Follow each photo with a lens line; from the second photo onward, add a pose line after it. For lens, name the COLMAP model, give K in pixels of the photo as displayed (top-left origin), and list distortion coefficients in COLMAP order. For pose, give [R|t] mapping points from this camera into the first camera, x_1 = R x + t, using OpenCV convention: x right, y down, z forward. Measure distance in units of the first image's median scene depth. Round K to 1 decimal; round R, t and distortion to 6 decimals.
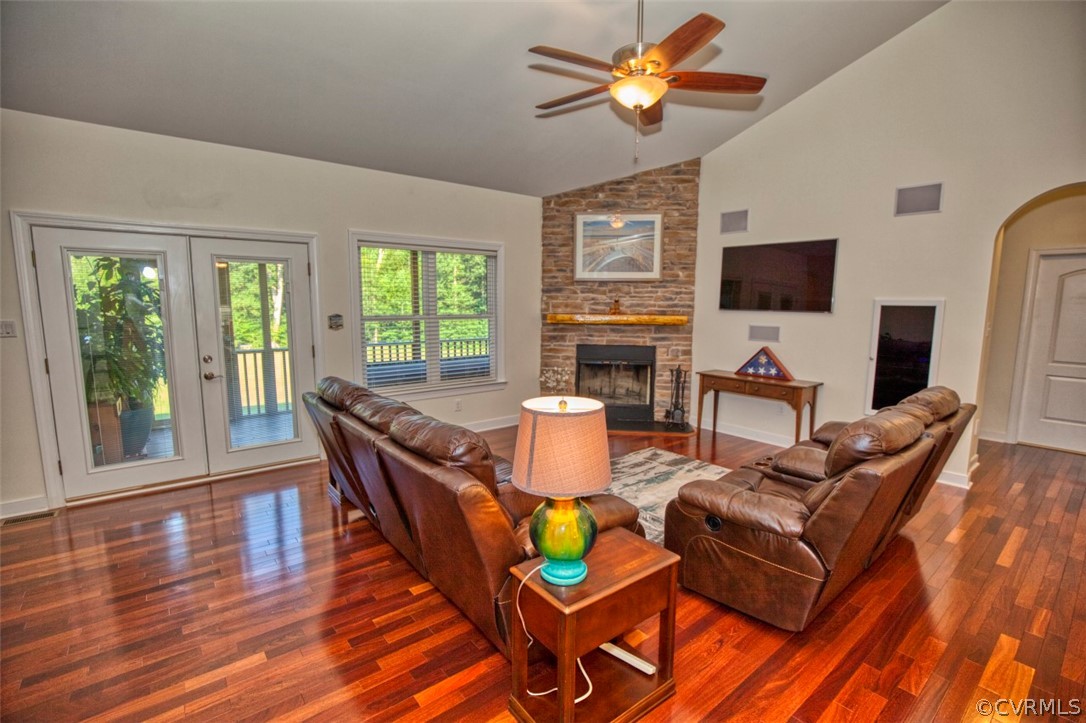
lens RADIAL K [[500.5, 0, 552.1], [0, 500.5, 367.6], [0, 0, 1]] dist [-0.031564, 0.005625]
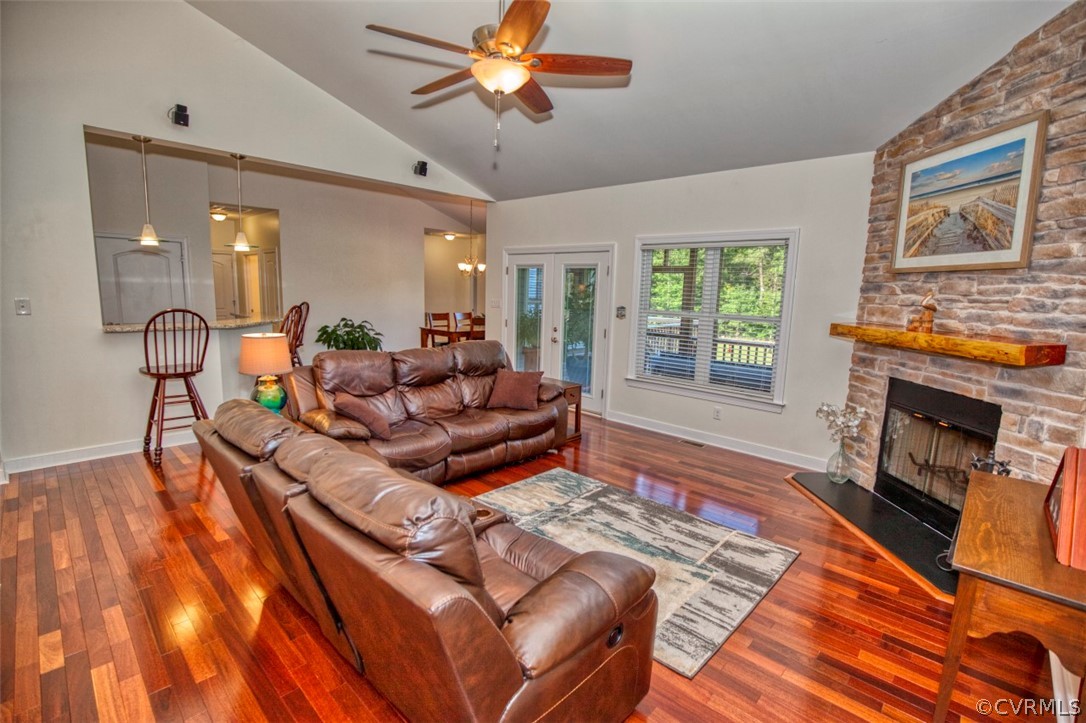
lens RADIAL K [[500.5, 0, 554.5], [0, 500.5, 364.0], [0, 0, 1]] dist [-0.031564, 0.005625]
pose [[0.124637, 0.143733, -0.981736, 0.650680], [-0.161624, 0.979177, 0.122839, -0.075970], [0.978950, 0.143361, 0.145272, 0.554144]]
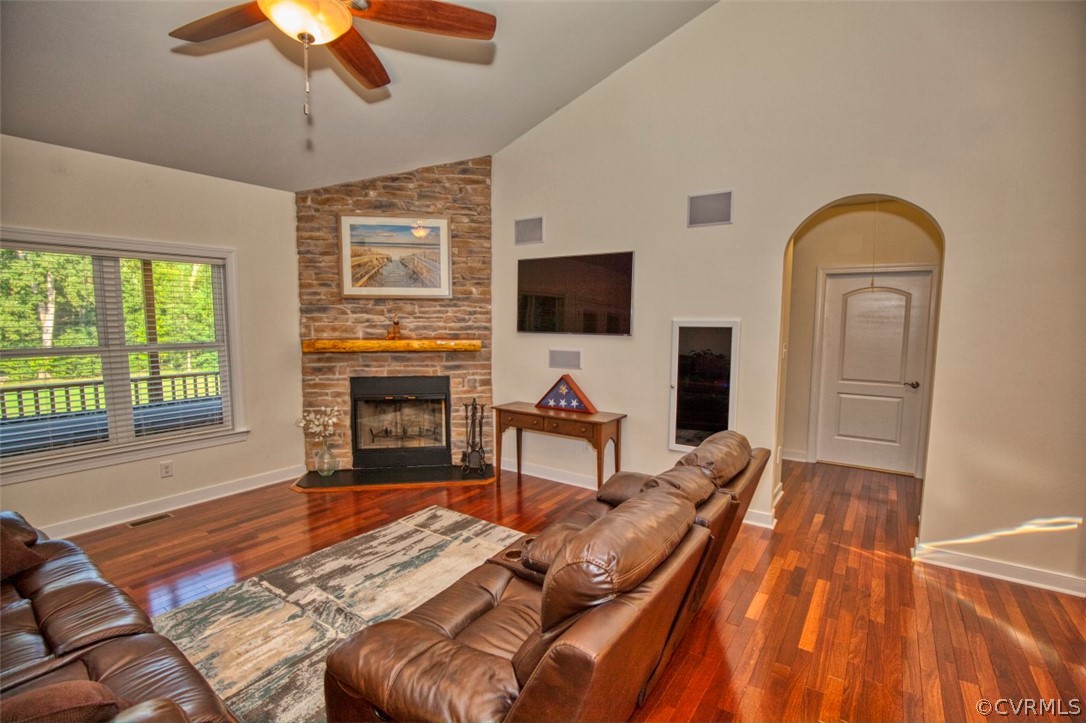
lens RADIAL K [[500.5, 0, 552.2], [0, 500.5, 369.8], [0, 0, 1]] dist [-0.031564, 0.005625]
pose [[0.962504, -0.032001, 0.269374, 0.160641], [0.039723, 0.998940, -0.023262, -0.029303], [-0.268344, 0.033090, 0.962755, 0.158570]]
